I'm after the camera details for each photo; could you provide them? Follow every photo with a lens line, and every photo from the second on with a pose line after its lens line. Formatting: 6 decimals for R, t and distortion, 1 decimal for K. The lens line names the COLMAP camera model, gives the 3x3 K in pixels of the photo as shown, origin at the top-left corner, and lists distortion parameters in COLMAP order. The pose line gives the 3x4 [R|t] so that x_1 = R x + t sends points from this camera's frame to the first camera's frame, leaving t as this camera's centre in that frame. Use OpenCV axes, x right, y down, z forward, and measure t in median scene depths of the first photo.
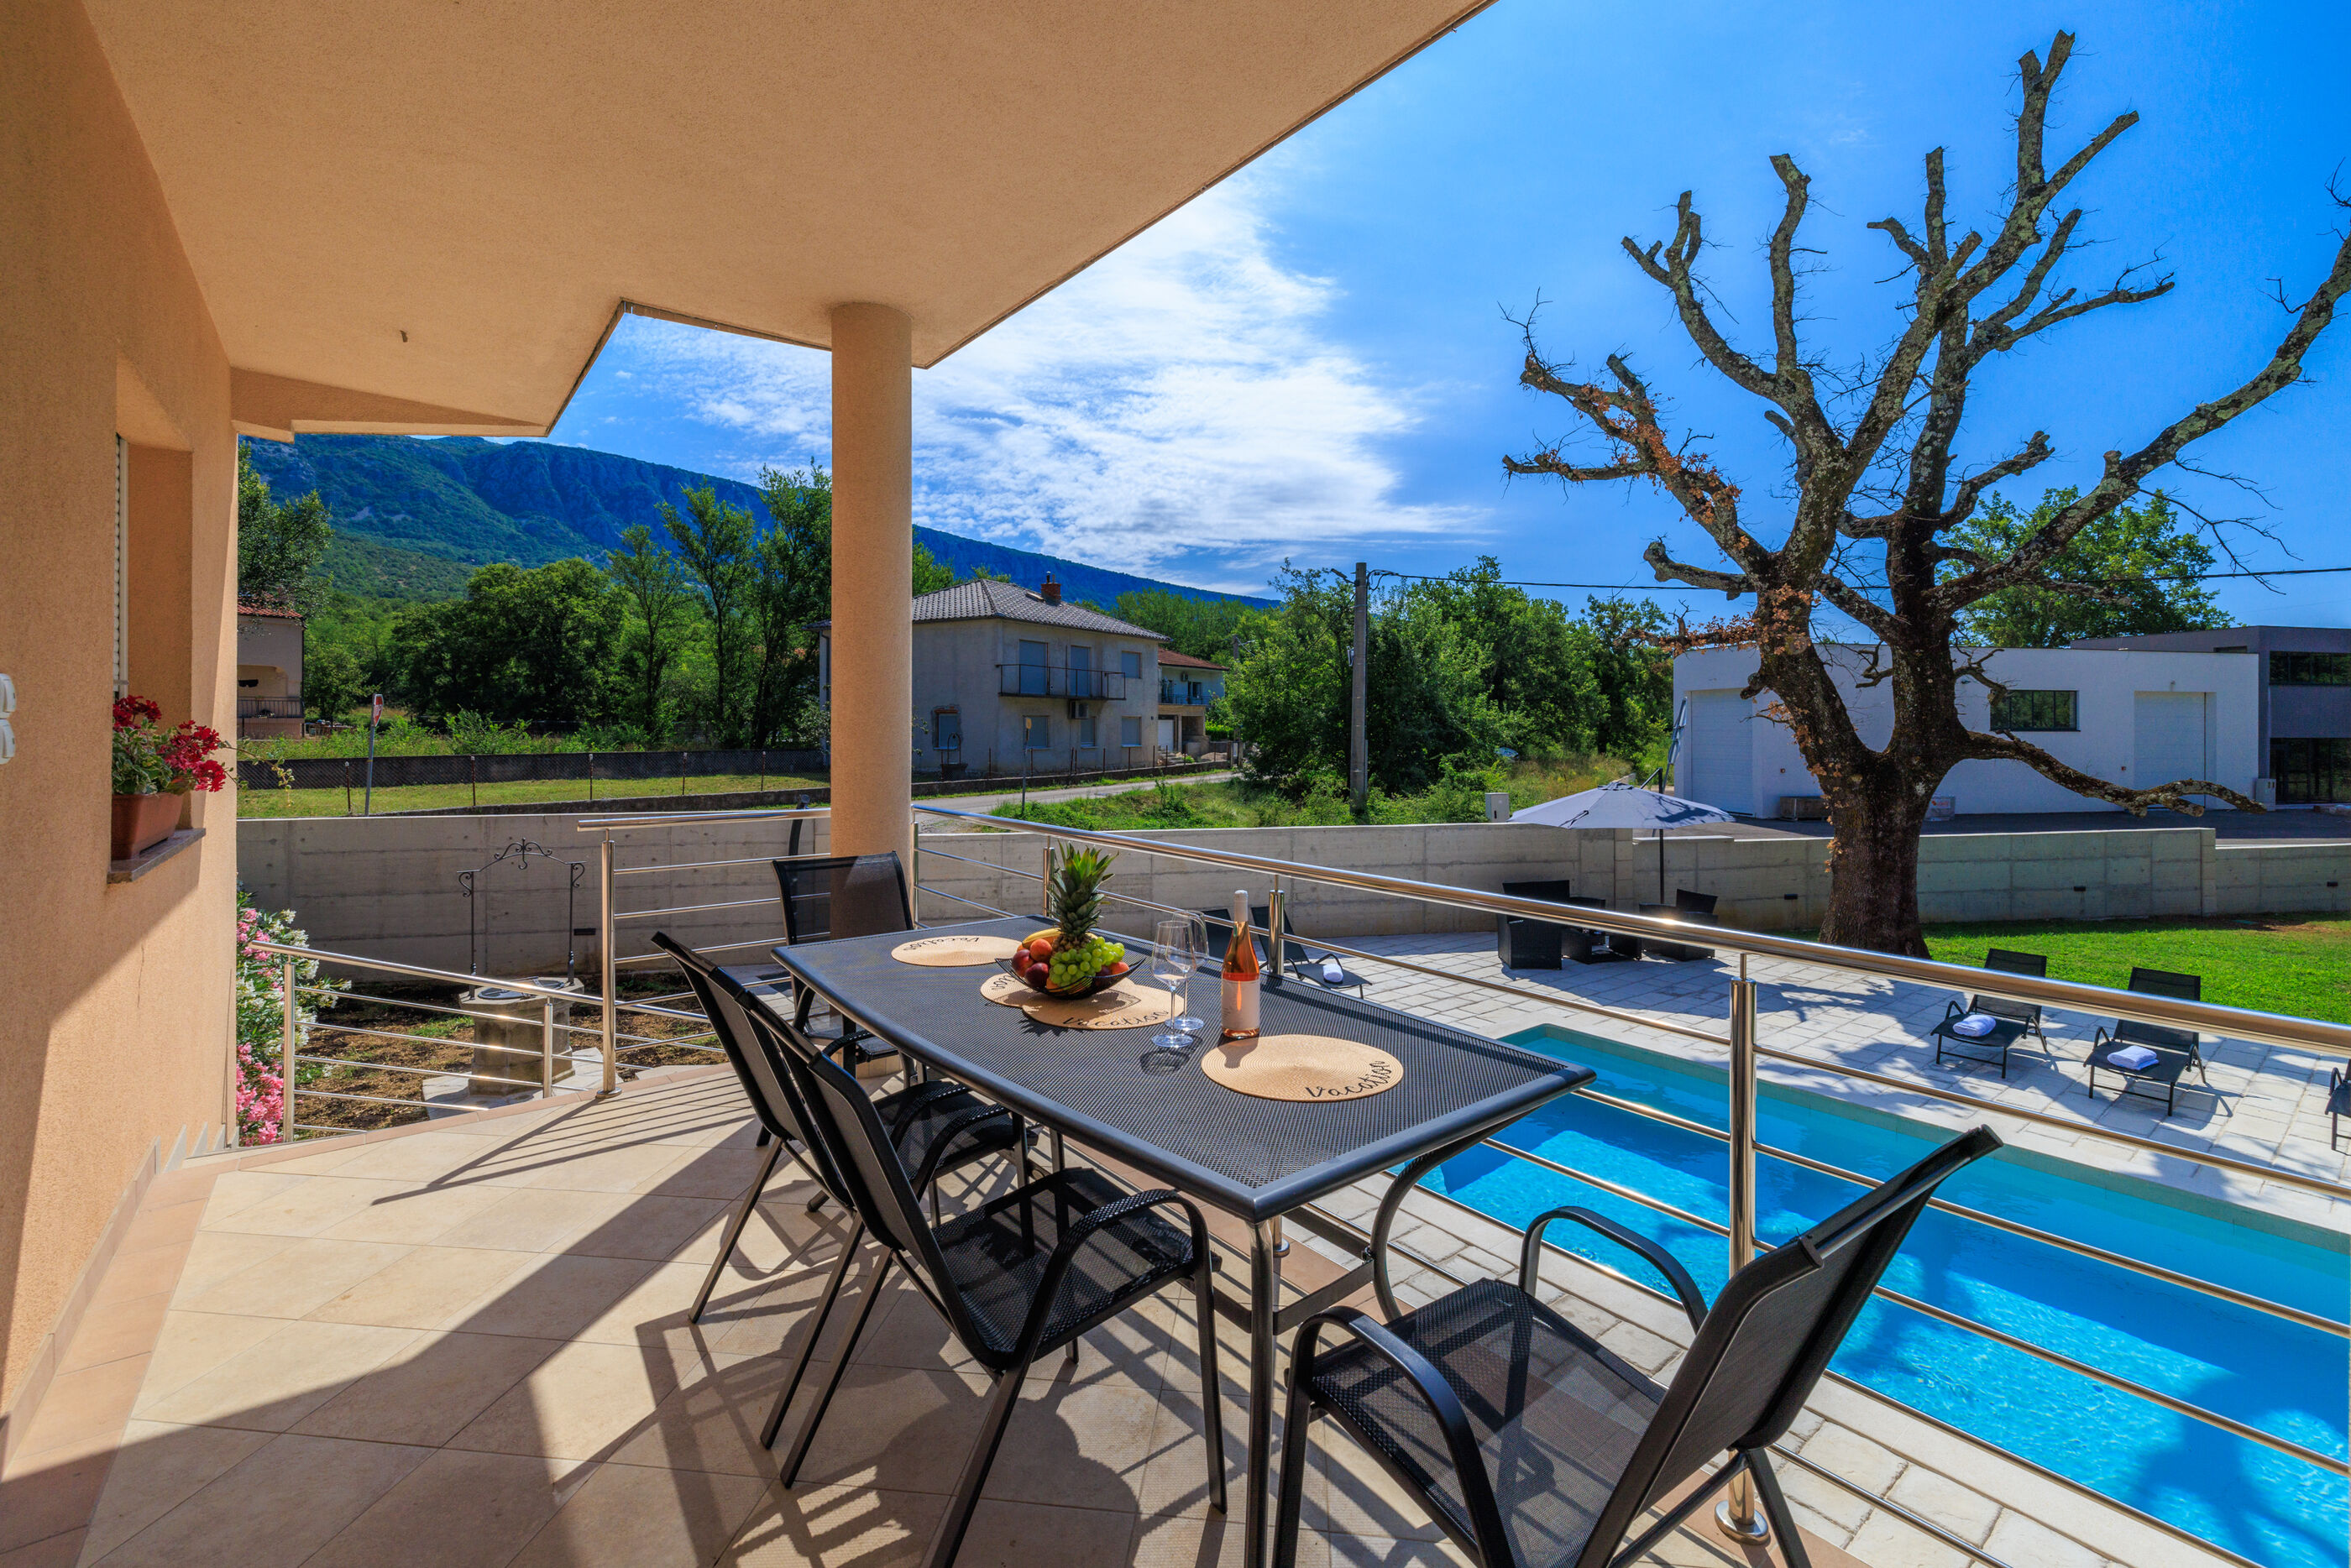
lens RADIAL K [[992.2, 0, 1188.4], [0, 992.2, 743.3], [0, 0, 1]] dist [0.001719, -0.000395]
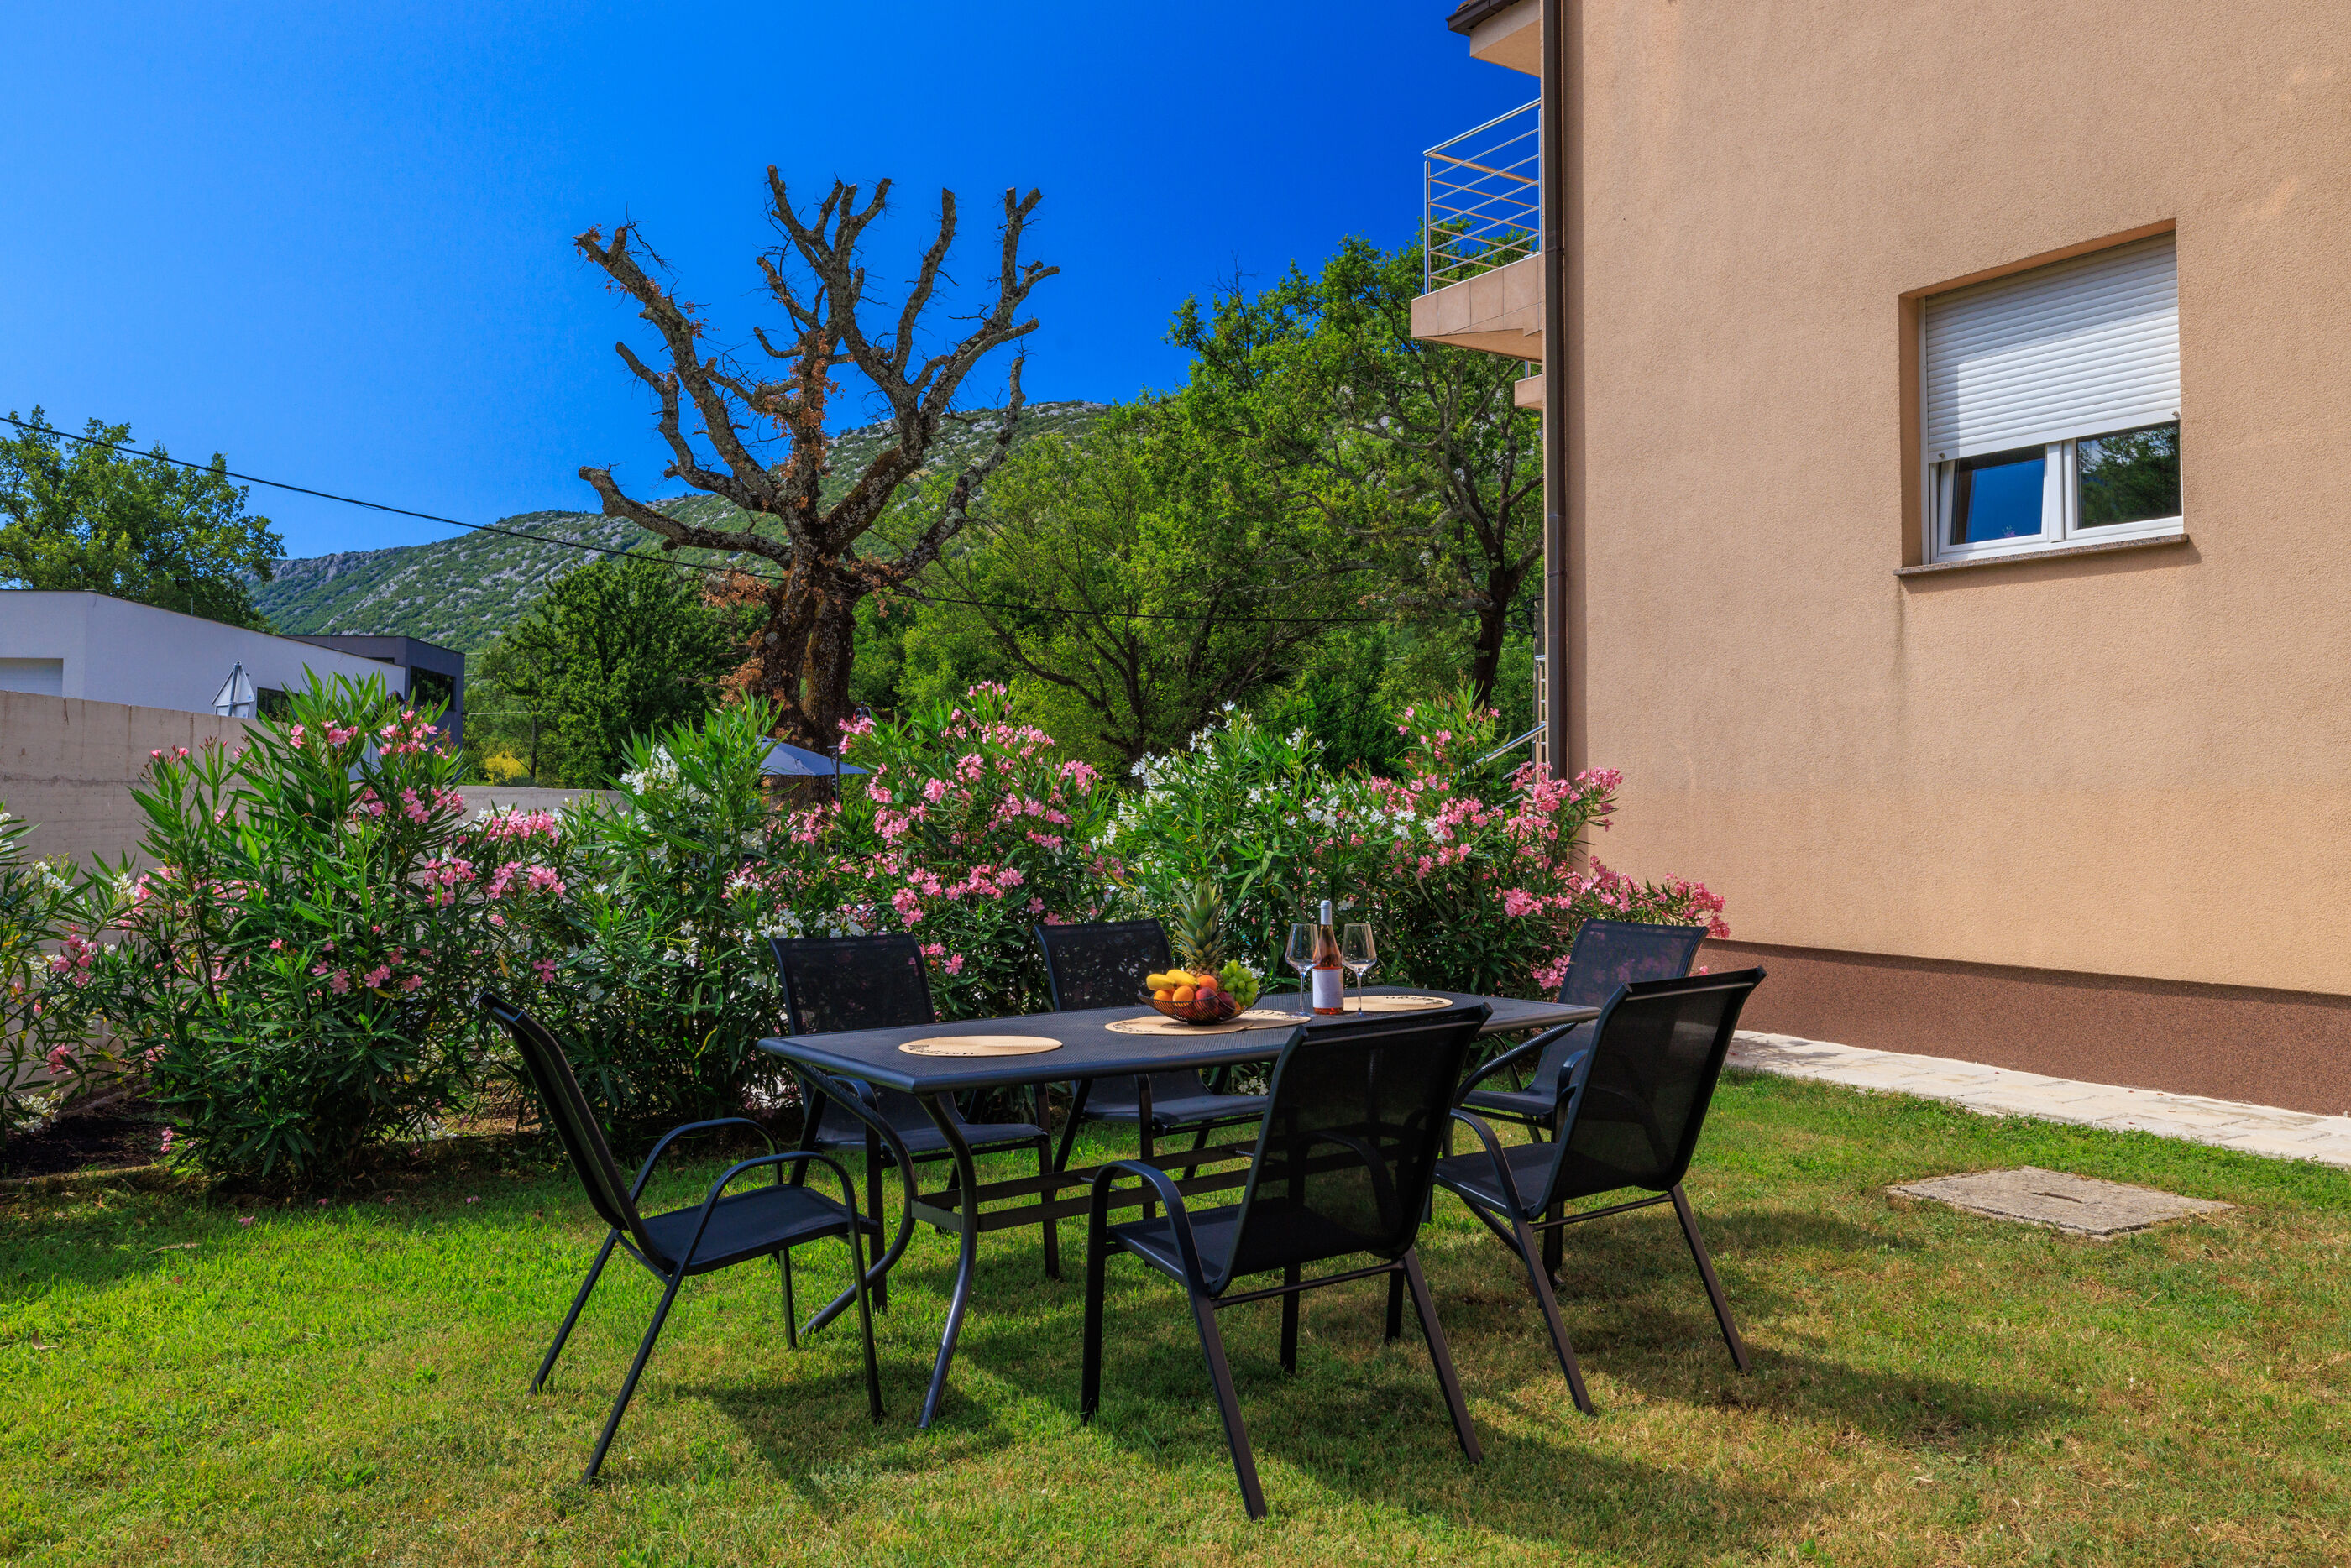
lens RADIAL K [[1761.5, 0, 1182.7], [0, 1761.5, 736.5], [0, 0, 1]] dist [-0.027923, -0.003641]
pose [[0.093879, 0.034607, 0.994982, -1.097299], [0.013305, 0.999263, -0.036011, 0.097735], [-0.995495, 0.016619, 0.093349, 0.424093]]
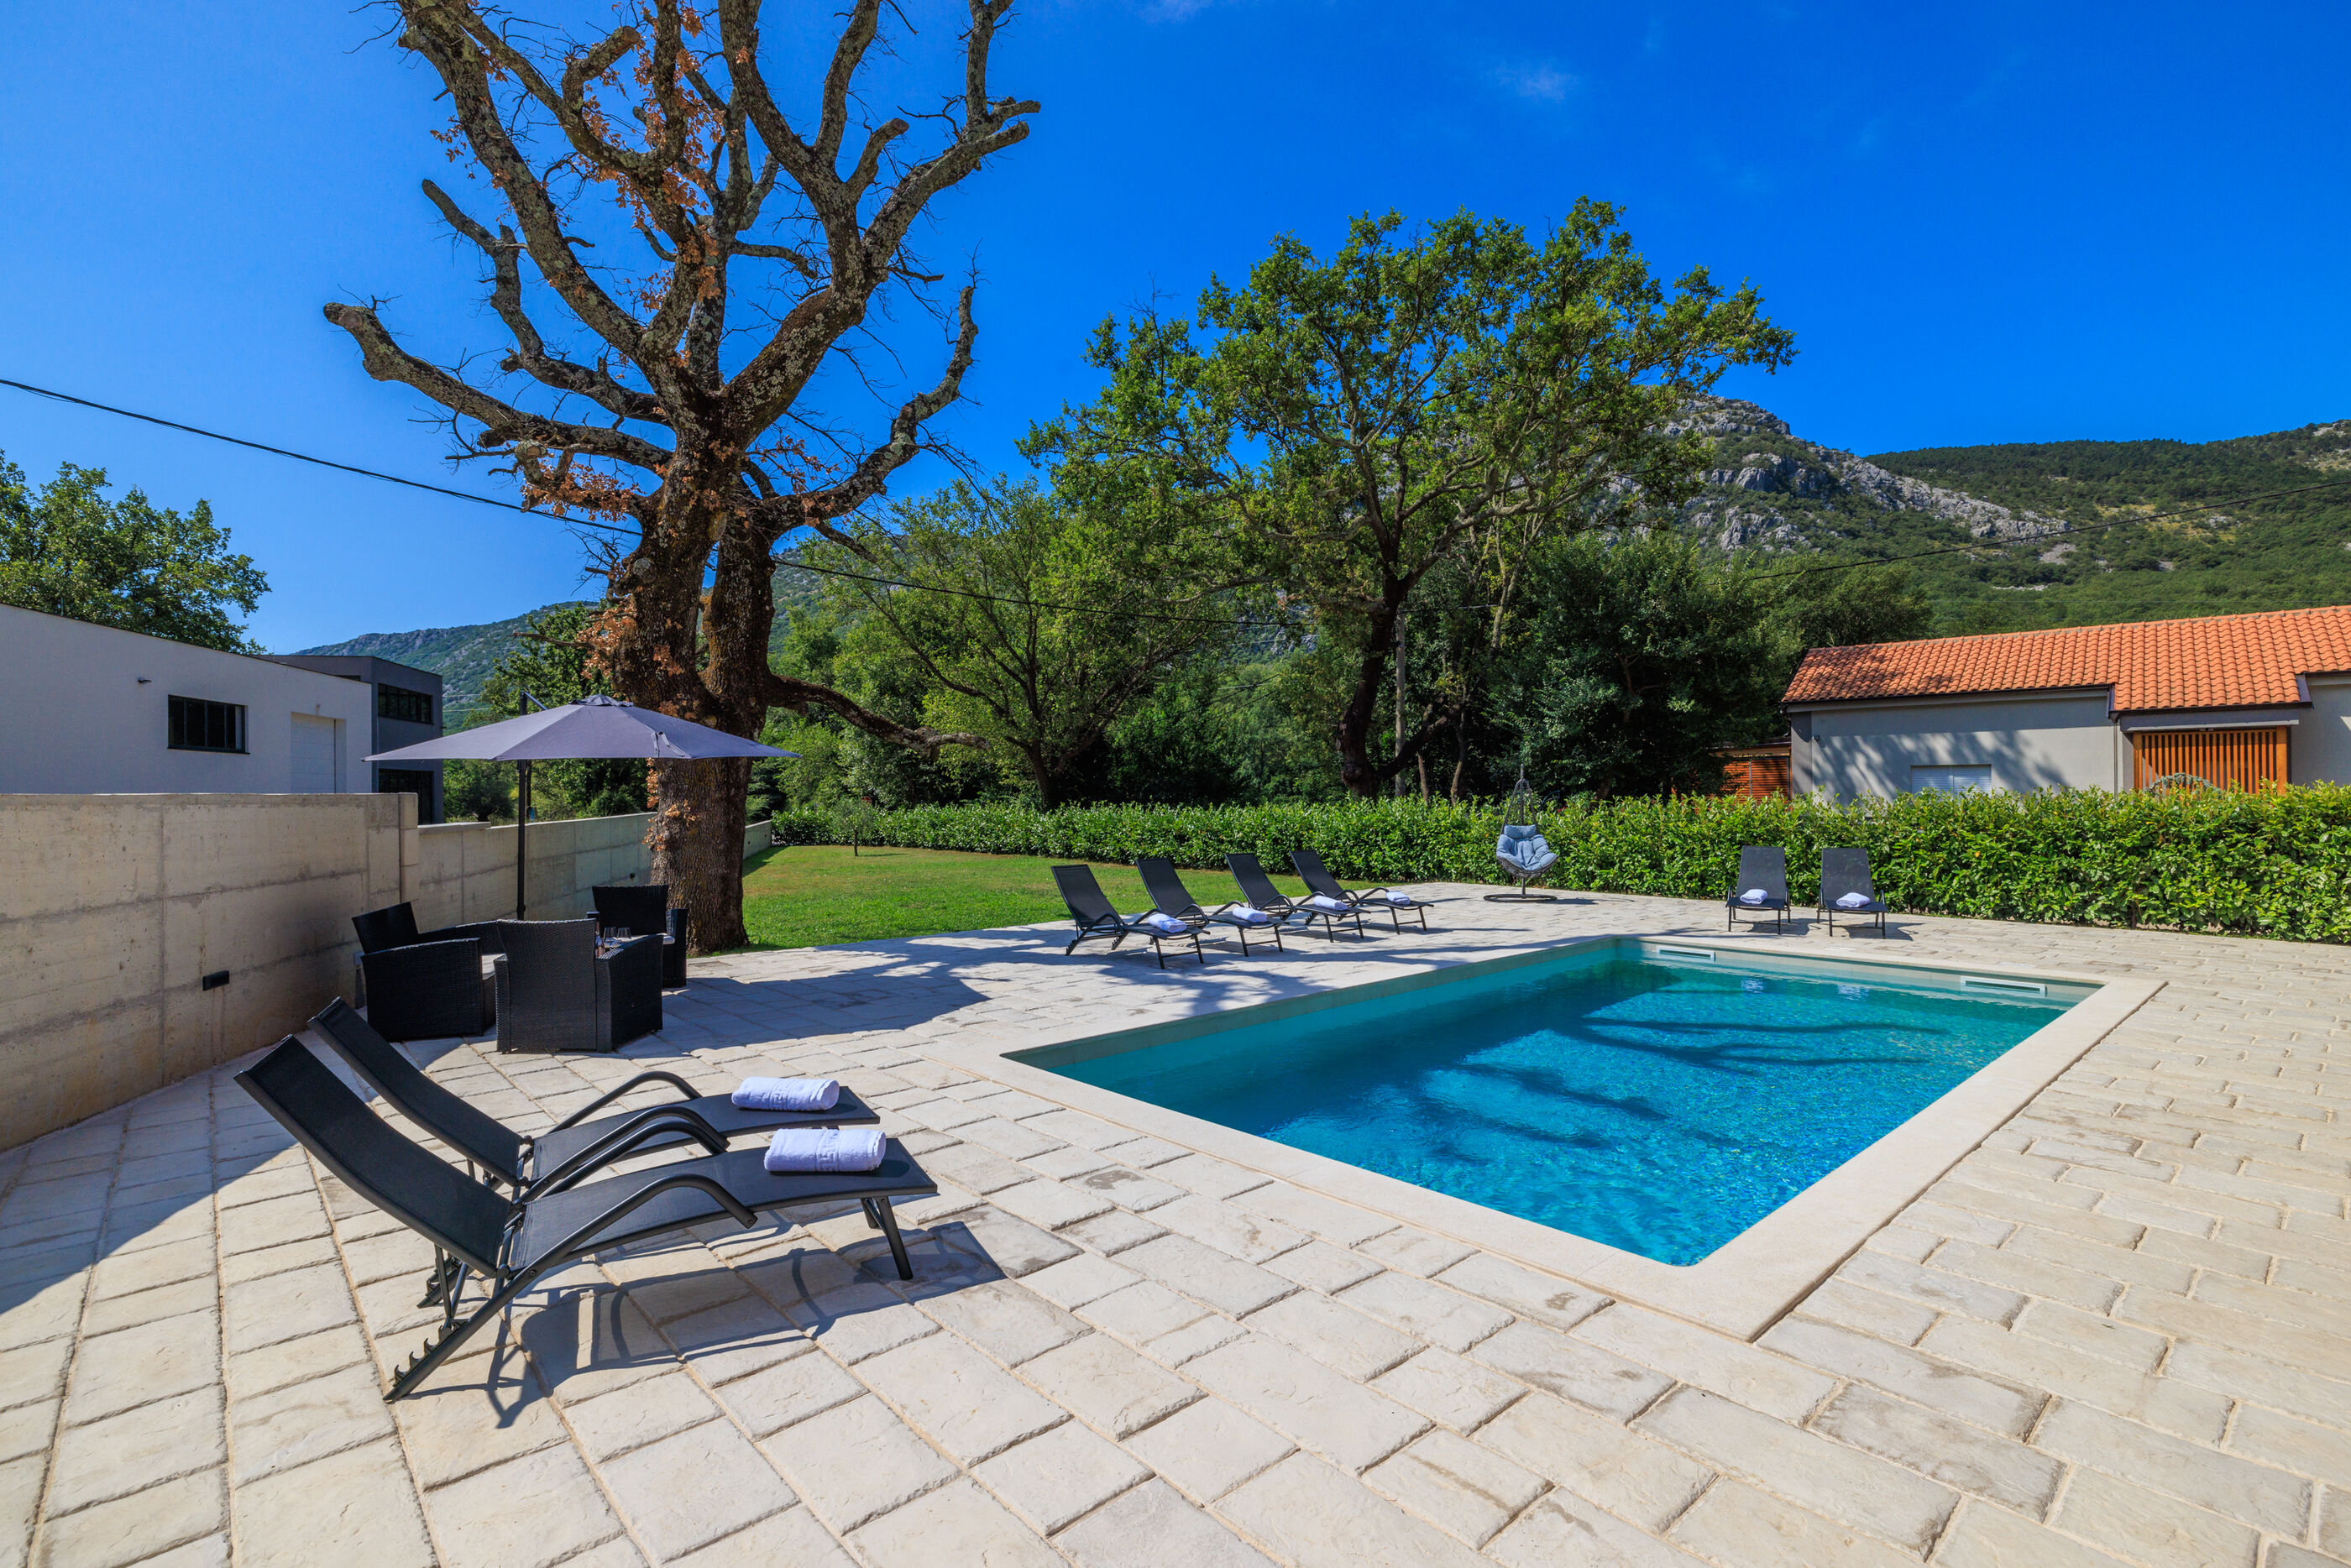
lens RADIAL K [[1099.8, 0, 1188.4], [0, 1099.8, 784.2], [0, 0, 1]] dist [-0.007569, 0.002614]
pose [[-0.062303, 0.002266, 0.998055, -0.197623], [0.029475, 0.999565, -0.000430, 0.091519], [-0.997622, 0.029391, -0.062343, 0.664500]]
